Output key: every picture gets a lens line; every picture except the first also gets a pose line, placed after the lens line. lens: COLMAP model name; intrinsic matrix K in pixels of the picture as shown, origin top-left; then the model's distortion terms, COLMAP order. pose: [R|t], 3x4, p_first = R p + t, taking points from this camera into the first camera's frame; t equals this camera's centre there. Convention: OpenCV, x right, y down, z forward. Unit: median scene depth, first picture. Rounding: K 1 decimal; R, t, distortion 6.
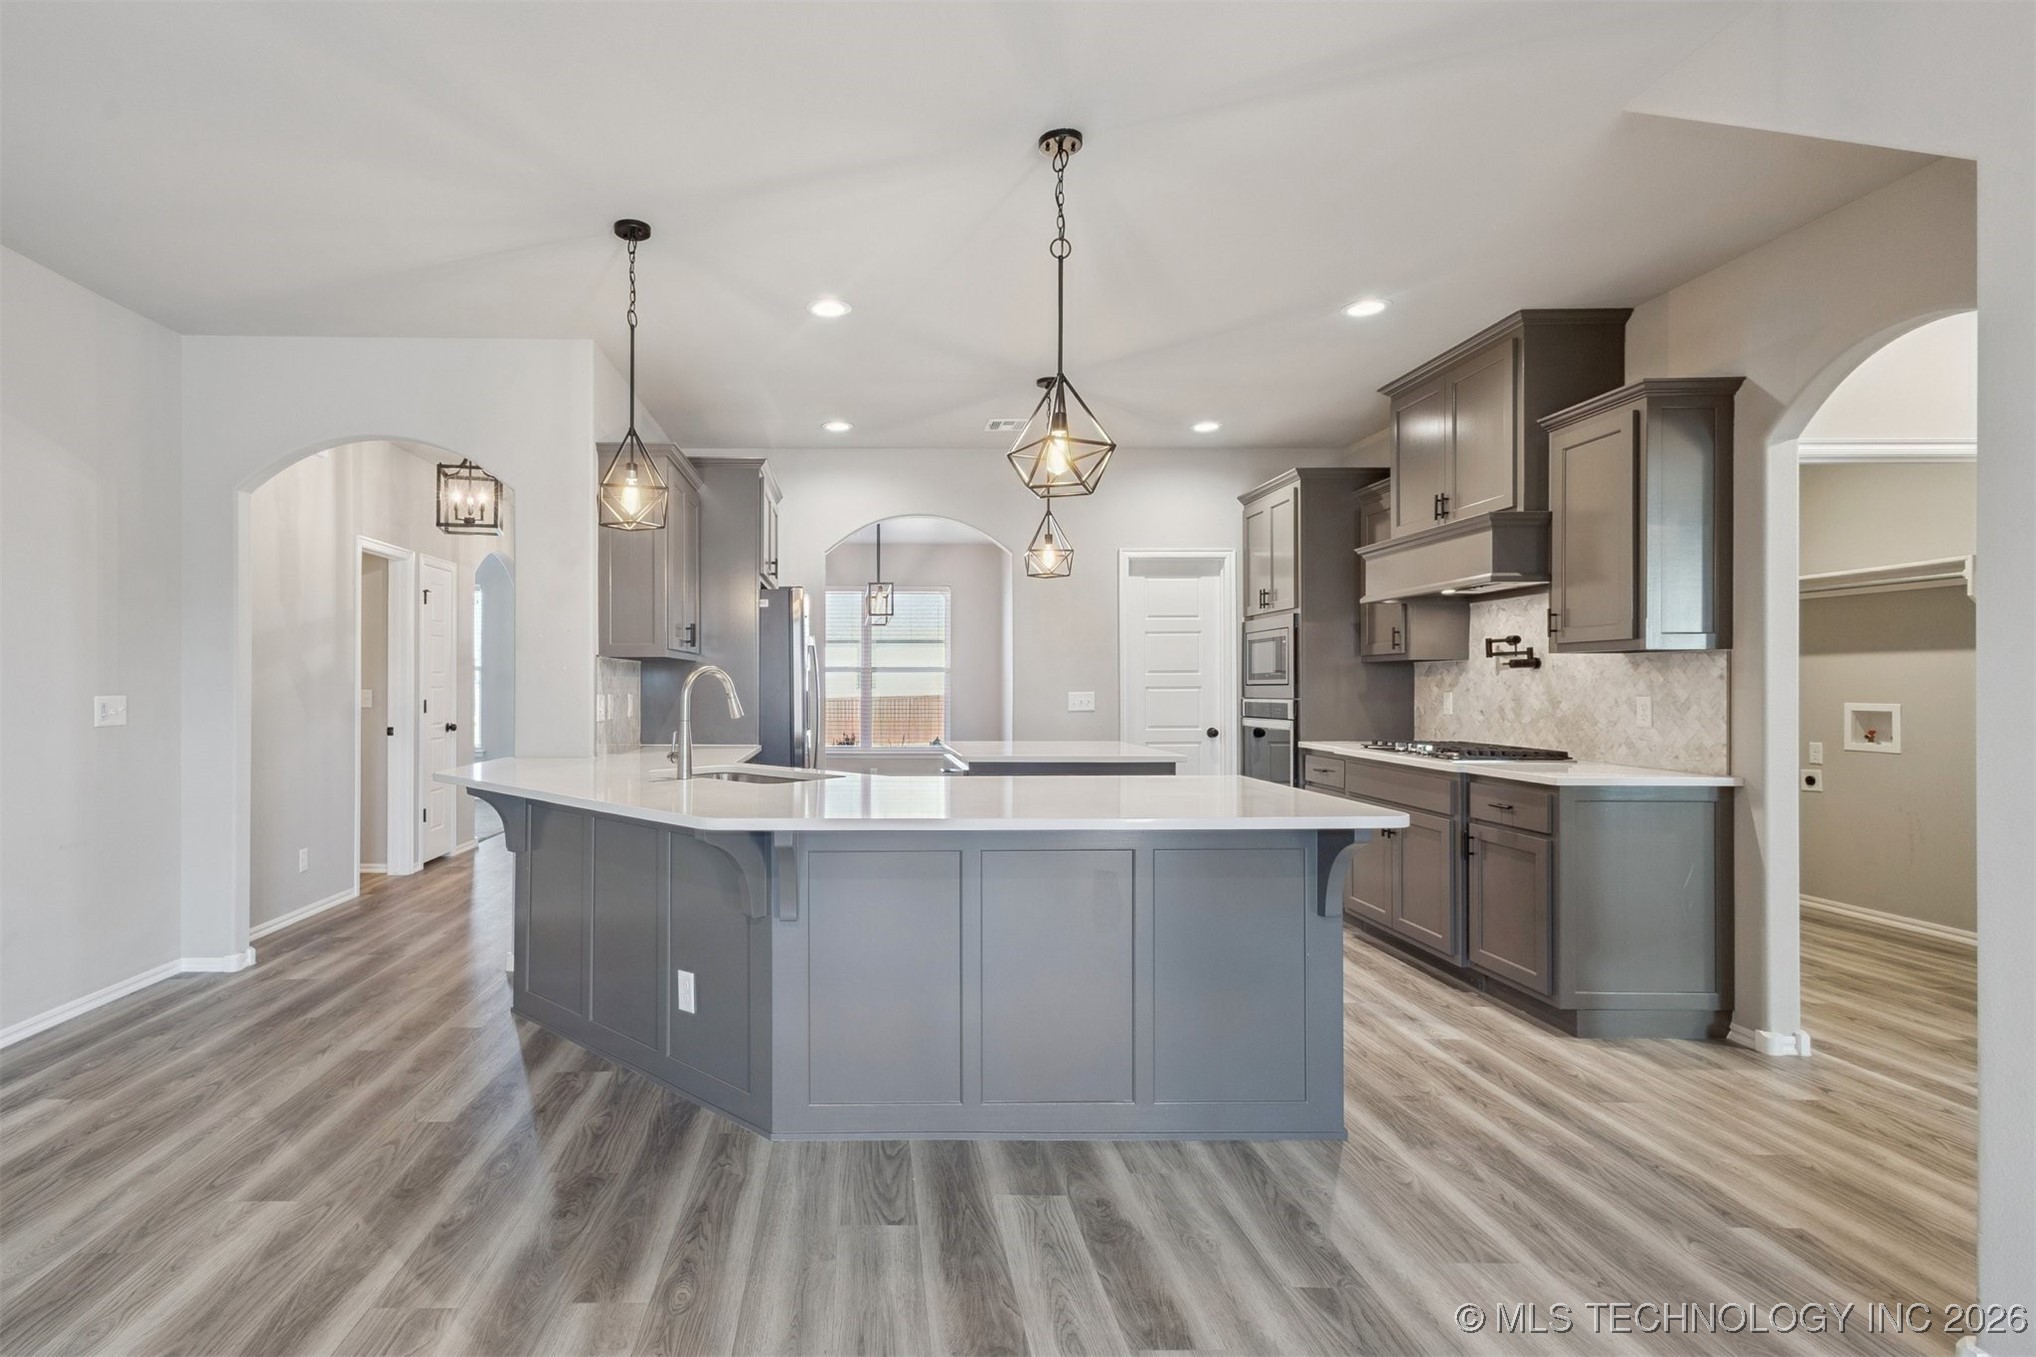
lens RADIAL K [[930.0, 0, 1018.0], [0, 930.0, 678.5], [0, 0, 1]] dist [0.001573, 0.000122]
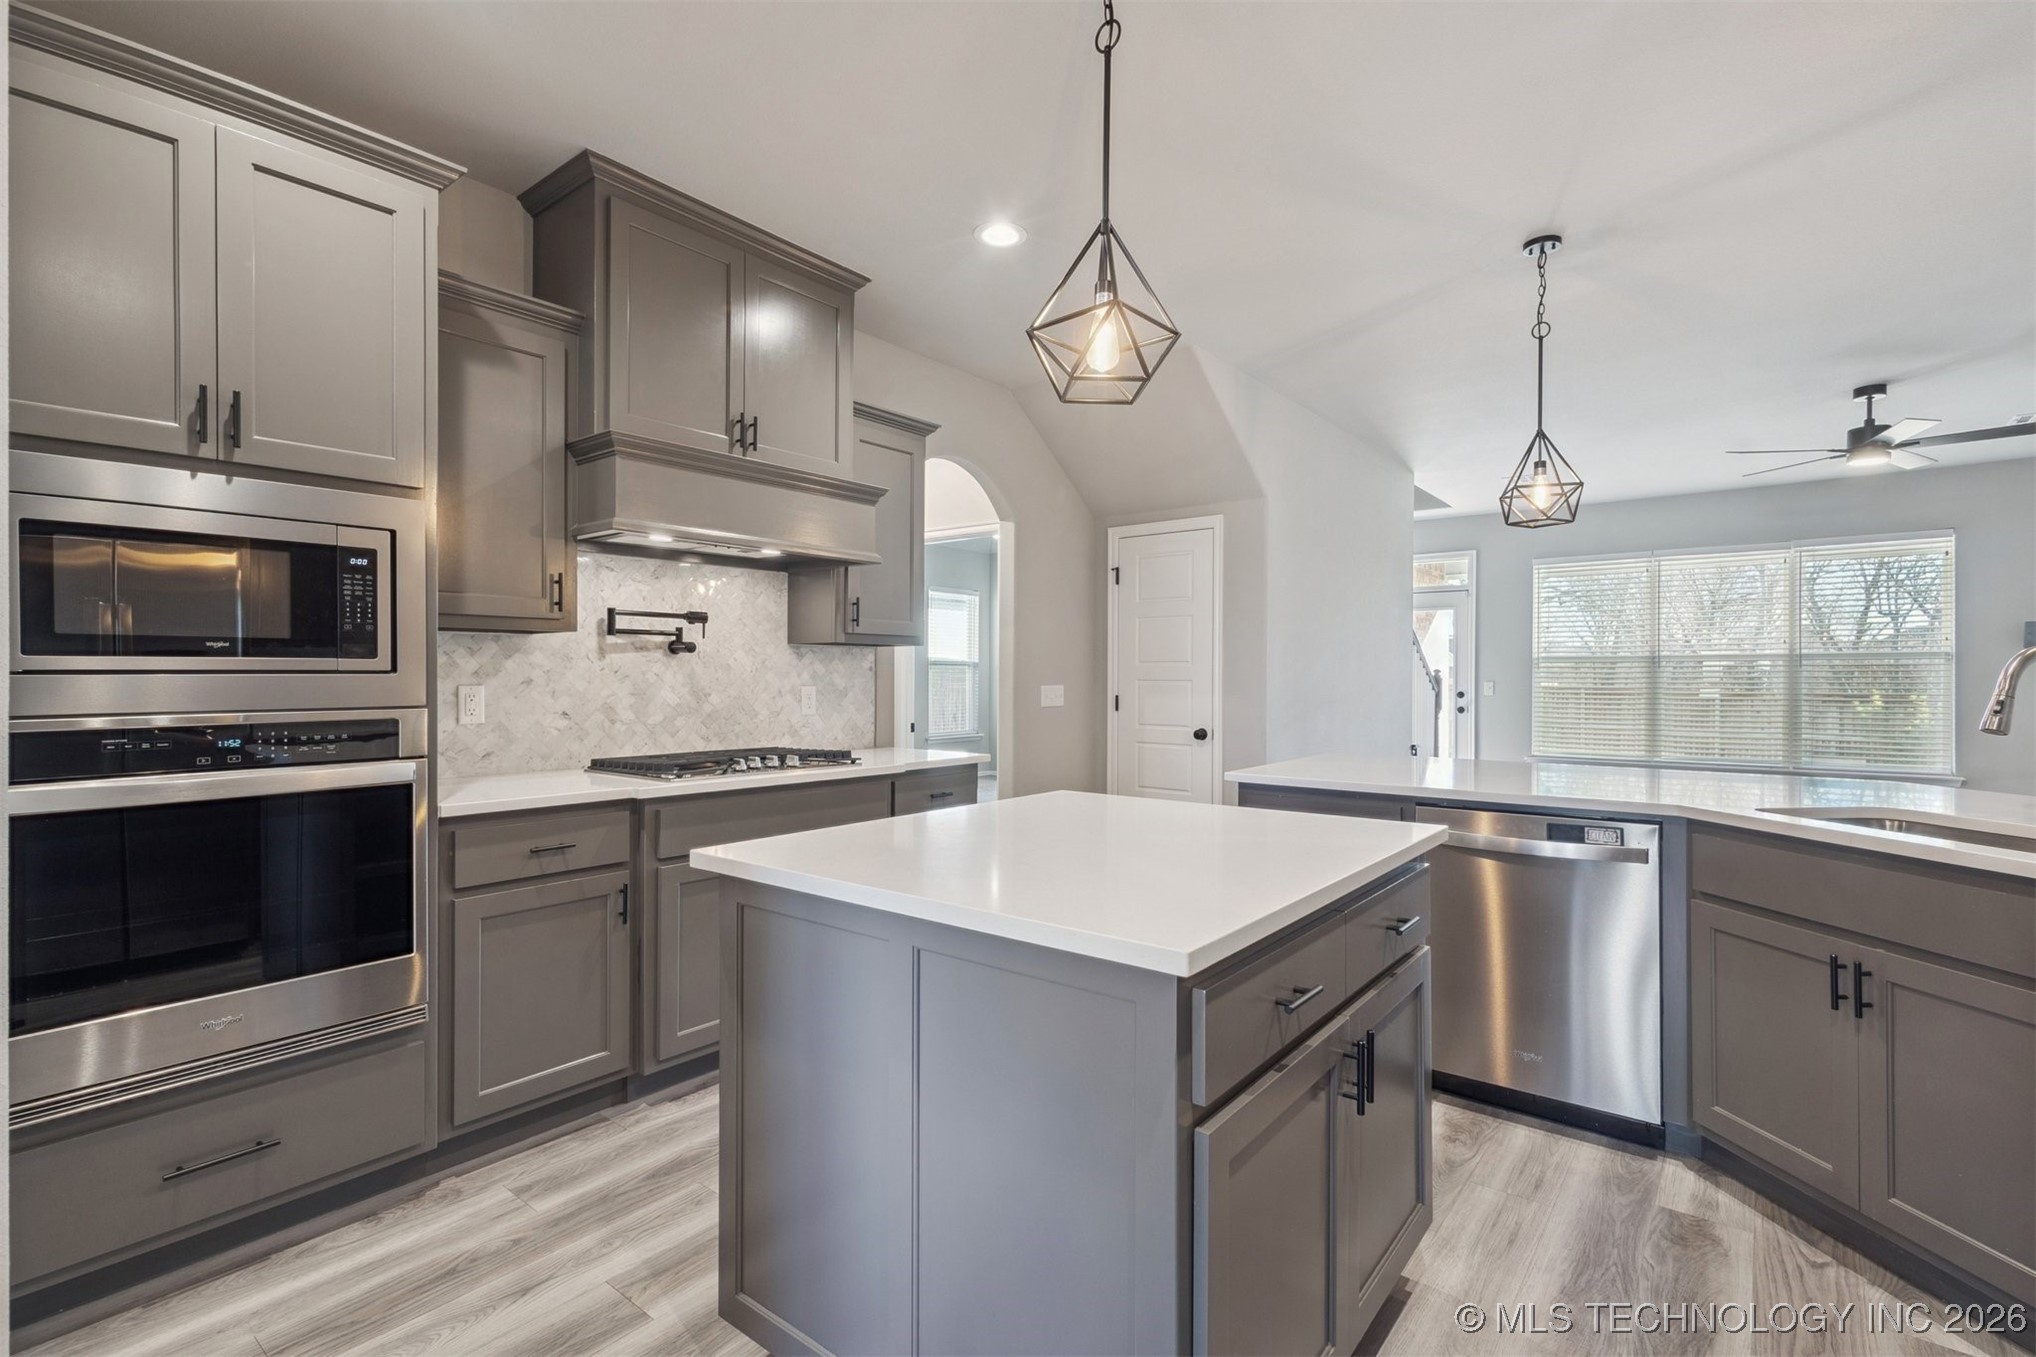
lens RADIAL K [[930.0, 0, 1018.0], [0, 930.0, 678.5], [0, 0, 1]] dist [0.001573, 0.000122]
pose [[-0.658664, -0.005486, 0.752417, -0.253321], [-0.009661, 0.999953, -0.001166, 0.008945], [-0.752375, -0.008037, -0.658686, 1.366824]]
